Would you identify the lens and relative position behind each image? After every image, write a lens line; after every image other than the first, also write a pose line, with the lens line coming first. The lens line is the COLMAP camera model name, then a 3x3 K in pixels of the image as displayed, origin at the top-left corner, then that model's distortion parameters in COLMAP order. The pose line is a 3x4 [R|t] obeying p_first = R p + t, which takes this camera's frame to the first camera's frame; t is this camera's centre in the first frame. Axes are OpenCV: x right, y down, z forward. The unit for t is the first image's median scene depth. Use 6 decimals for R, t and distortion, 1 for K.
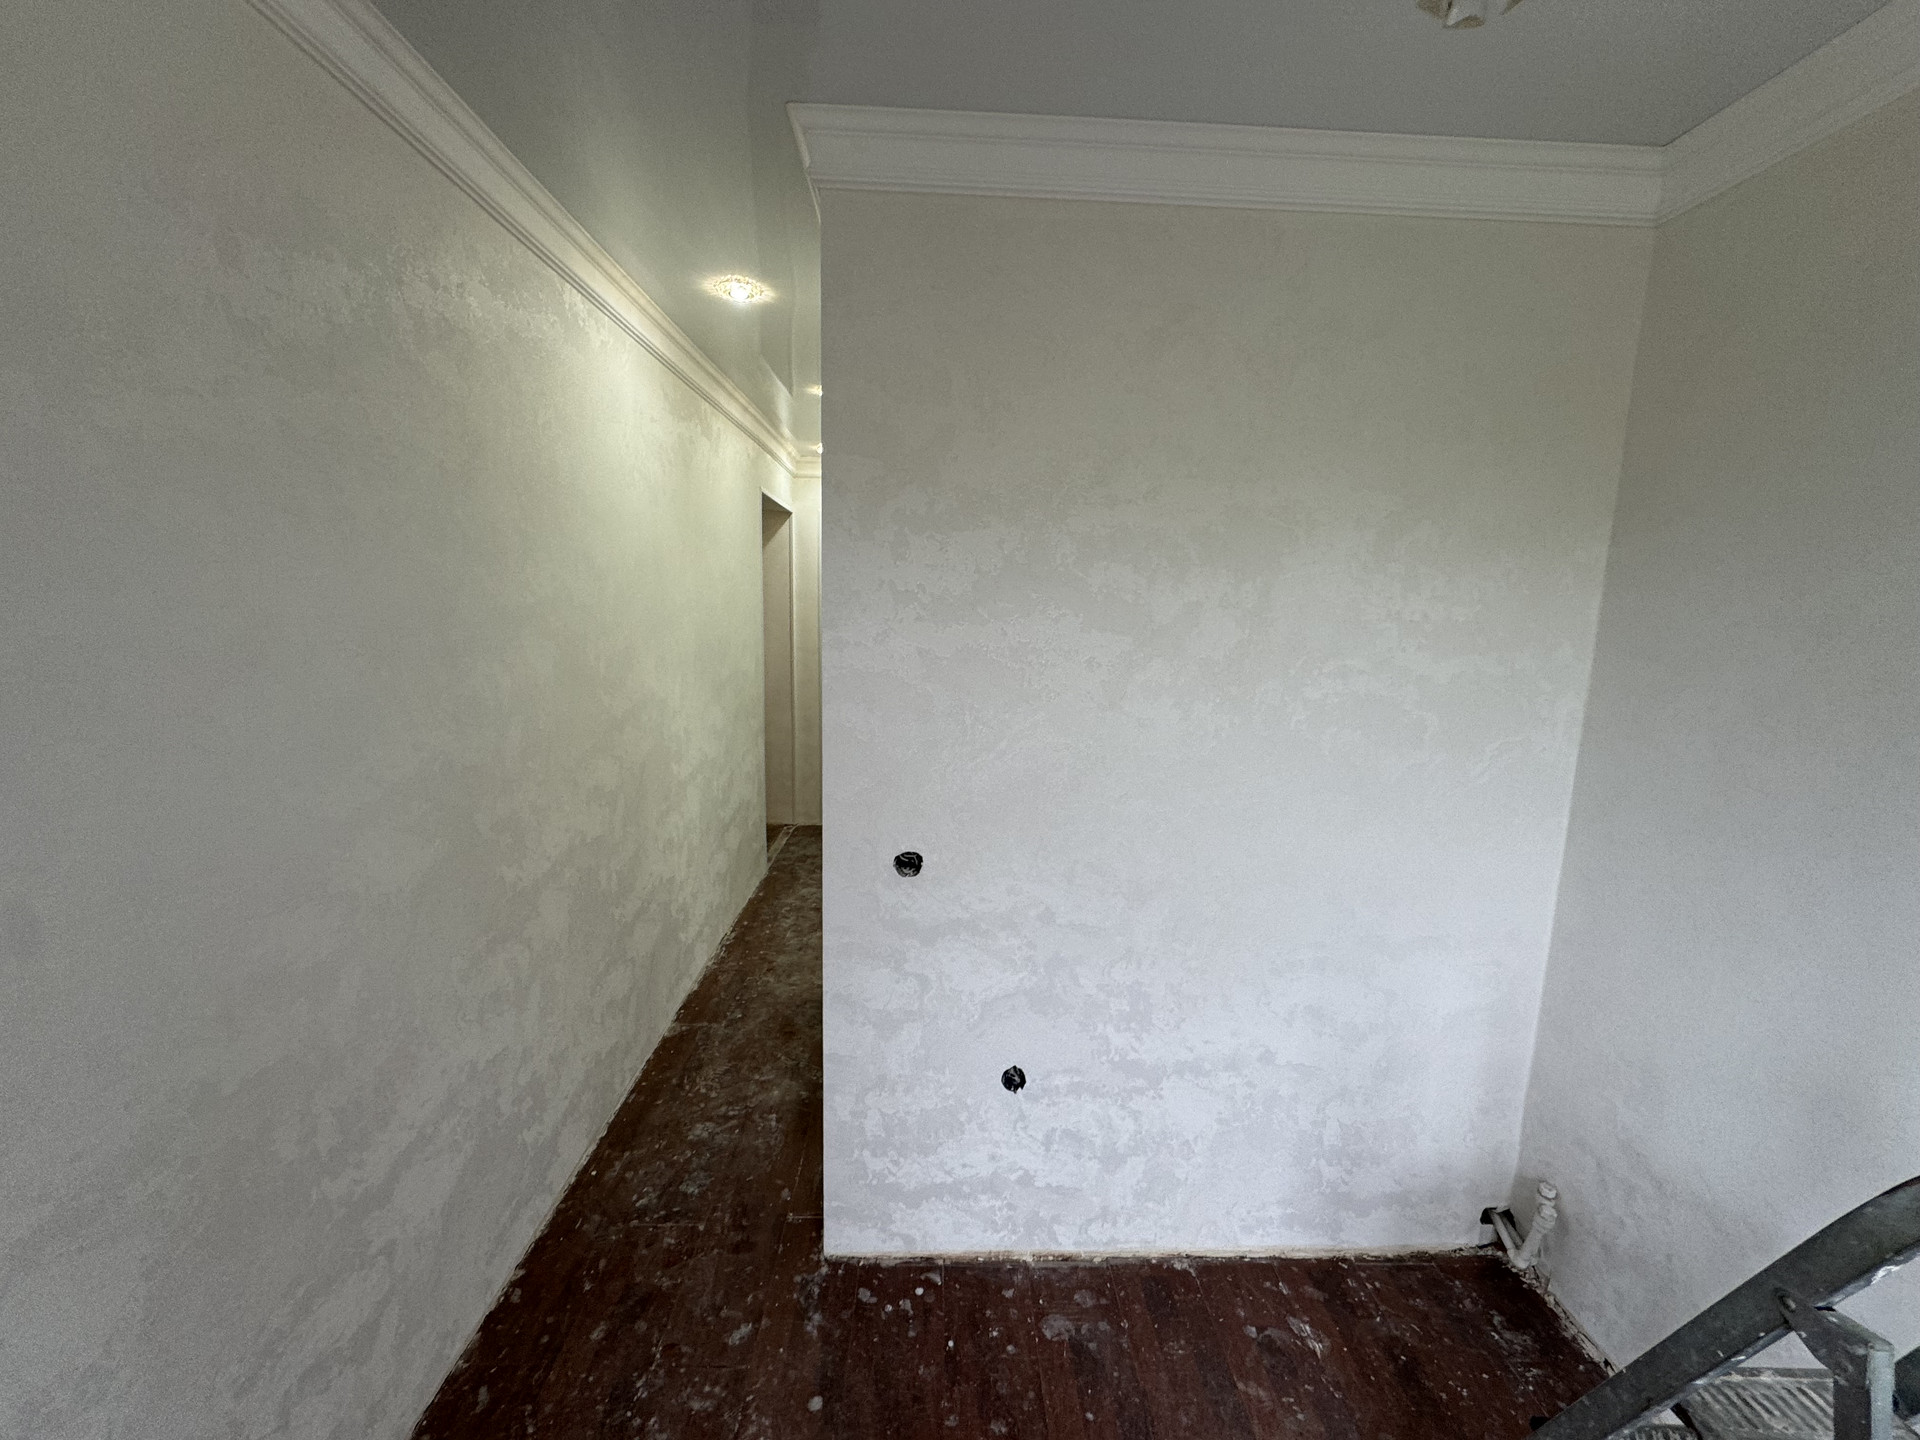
lens RADIAL K [[760.3, 0, 956.2], [0, 760.3, 720.9], [0, 0, 1]] dist [-0.002211, 0.000417]
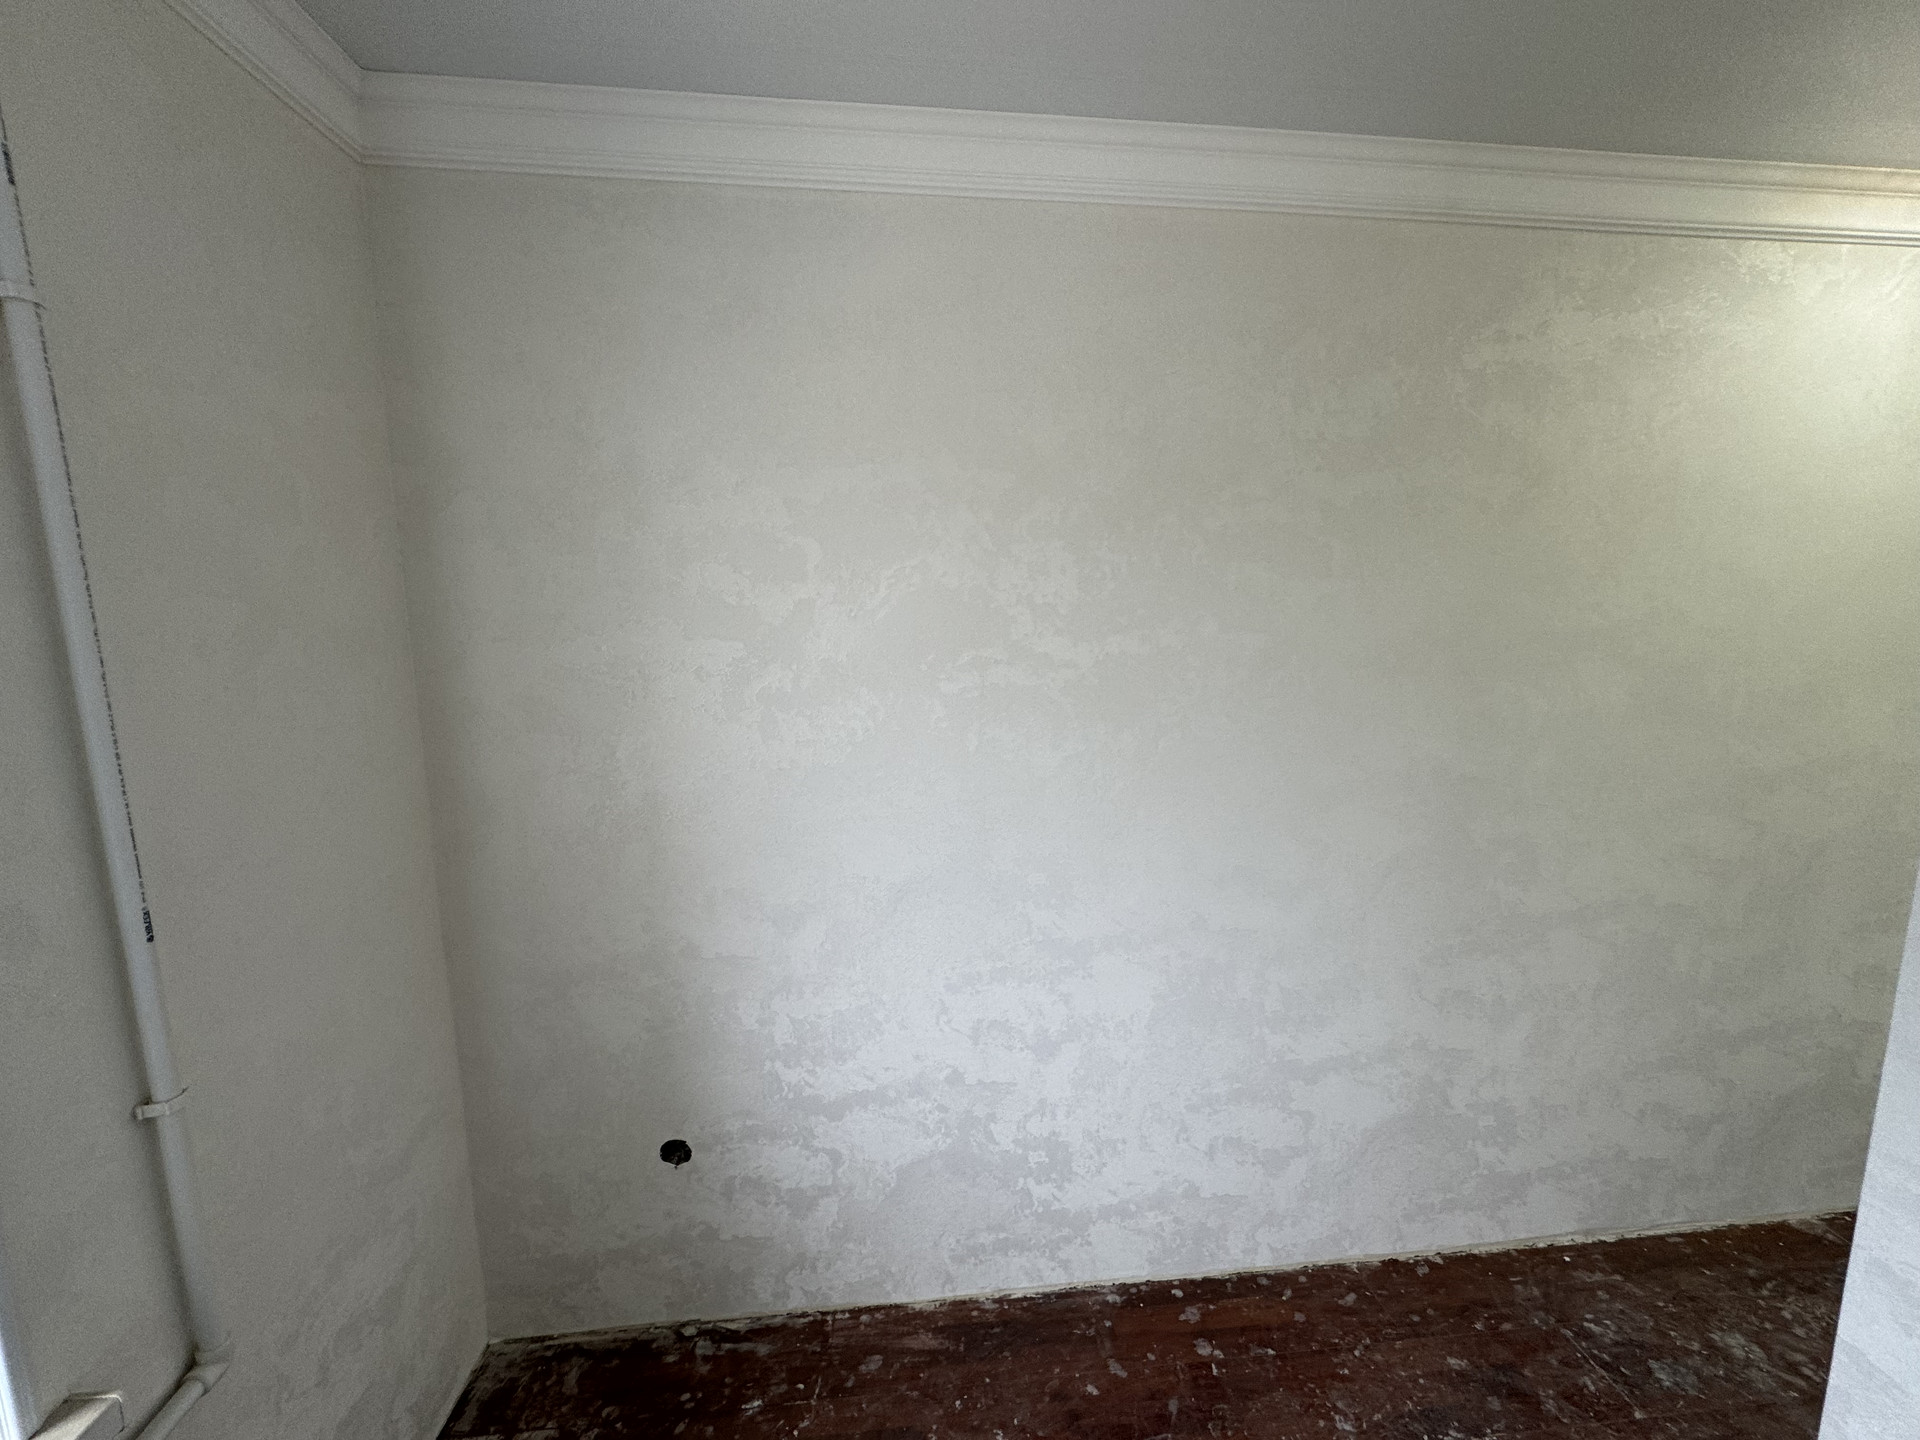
lens RADIAL K [[760.3, 0, 967.4], [0, 760.3, 735.4], [0, 0, 1]] dist [-0.002211, 0.000417]
pose [[0.077755, 0.128033, -0.988717, 0.316386], [-0.144613, 0.982680, 0.115879, -0.015190], [0.986428, 0.133971, 0.094924, 0.155808]]
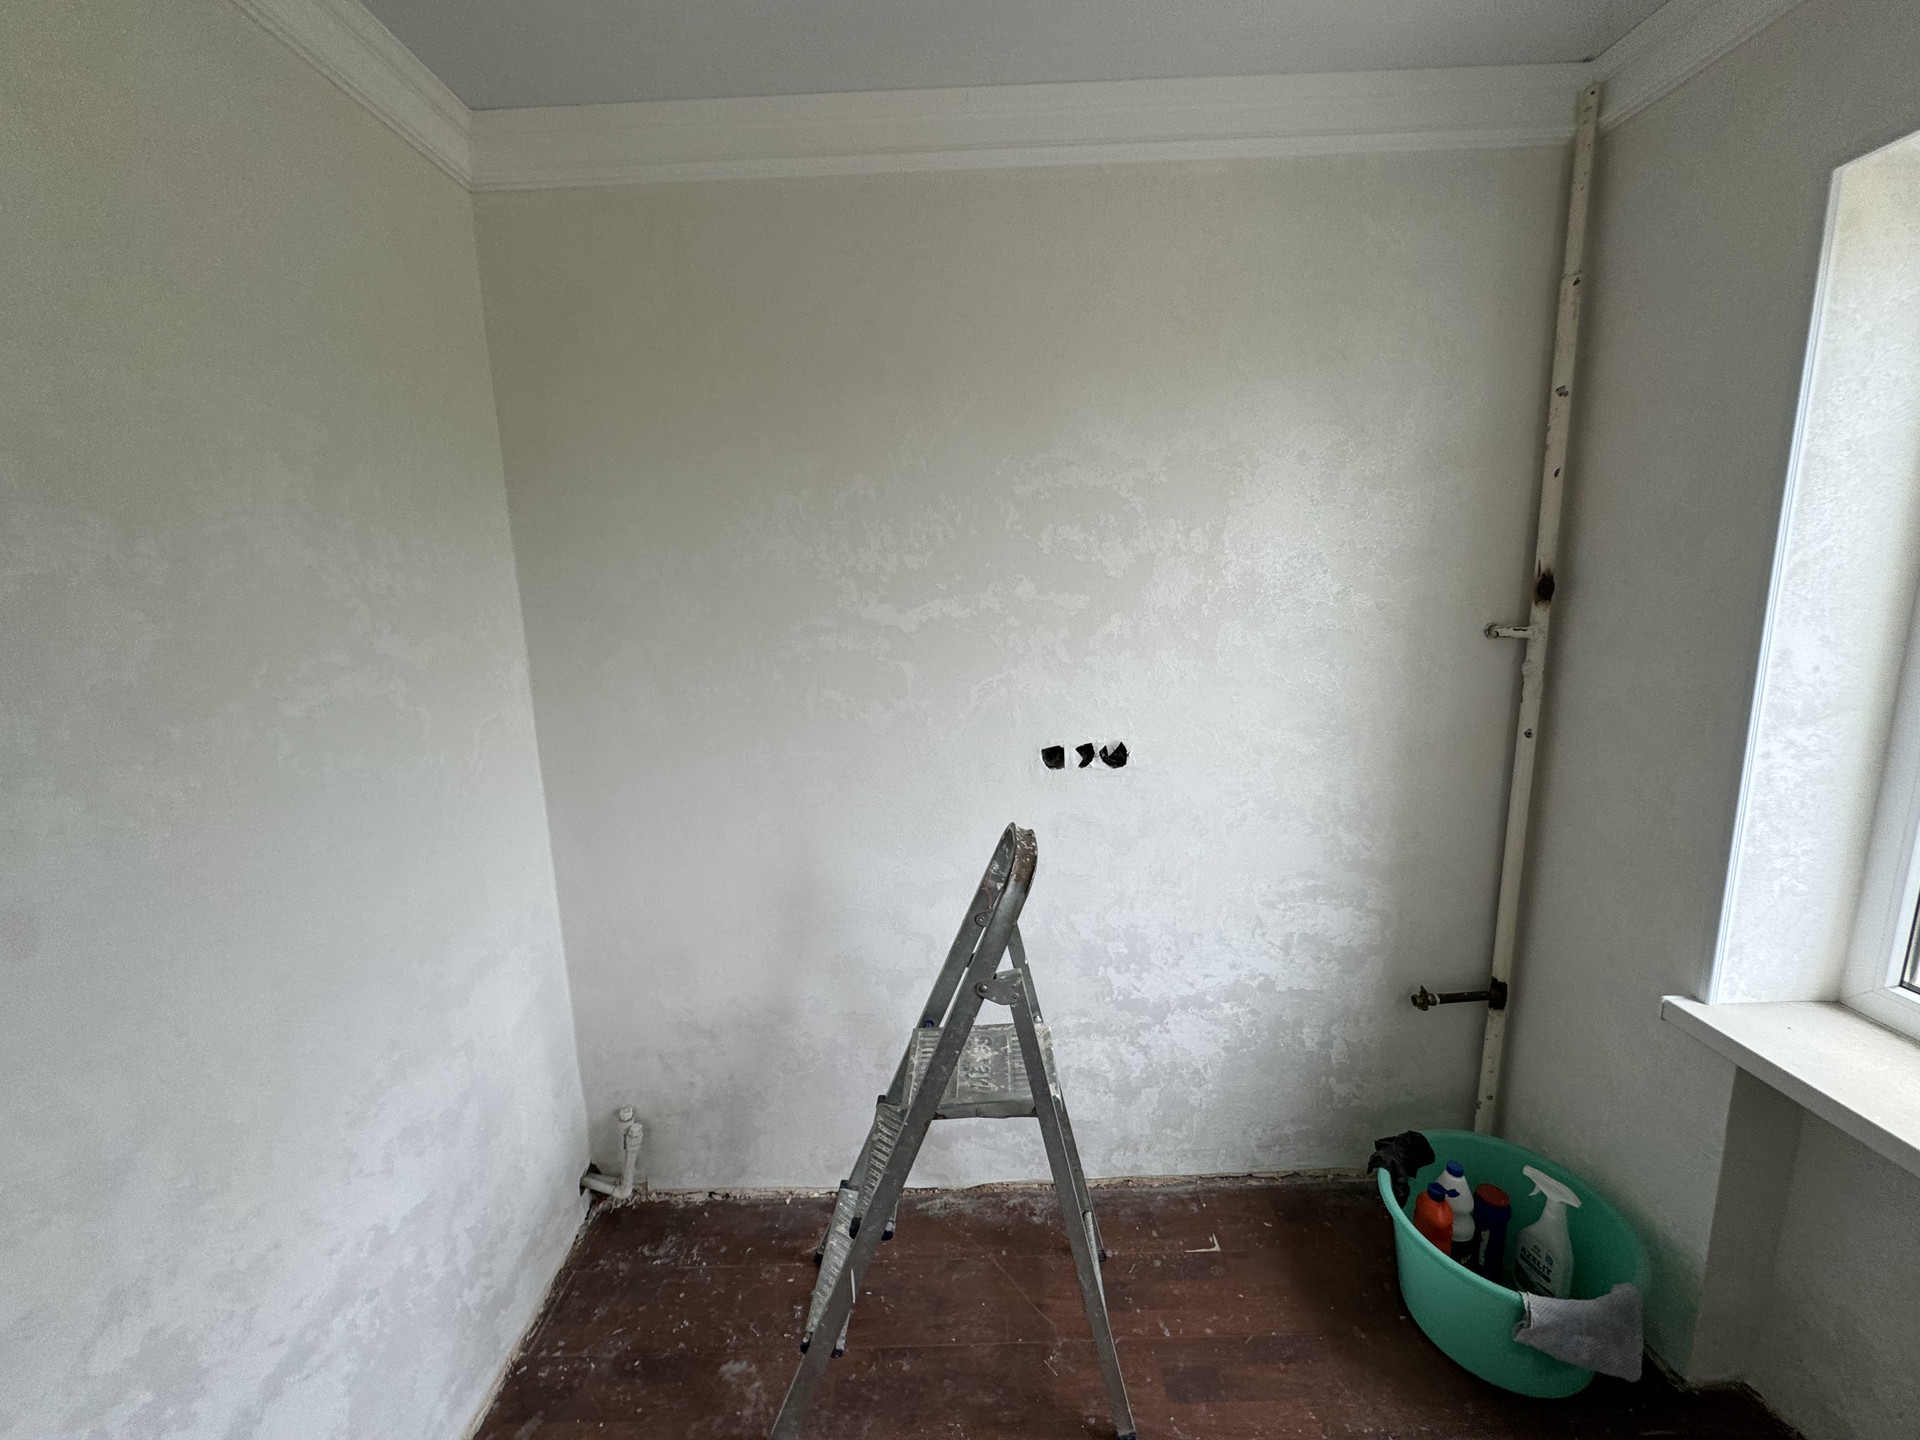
lens RADIAL K [[760.3, 0, 973.4], [0, 760.3, 714.3], [0, 0, 1]] dist [-0.002211, 0.000417]
pose [[0.020846, -0.200885, 0.979393, -0.154203], [0.187333, 0.963041, 0.193543, -0.046064], [-0.982075, 0.179438, 0.057708, 0.342614]]
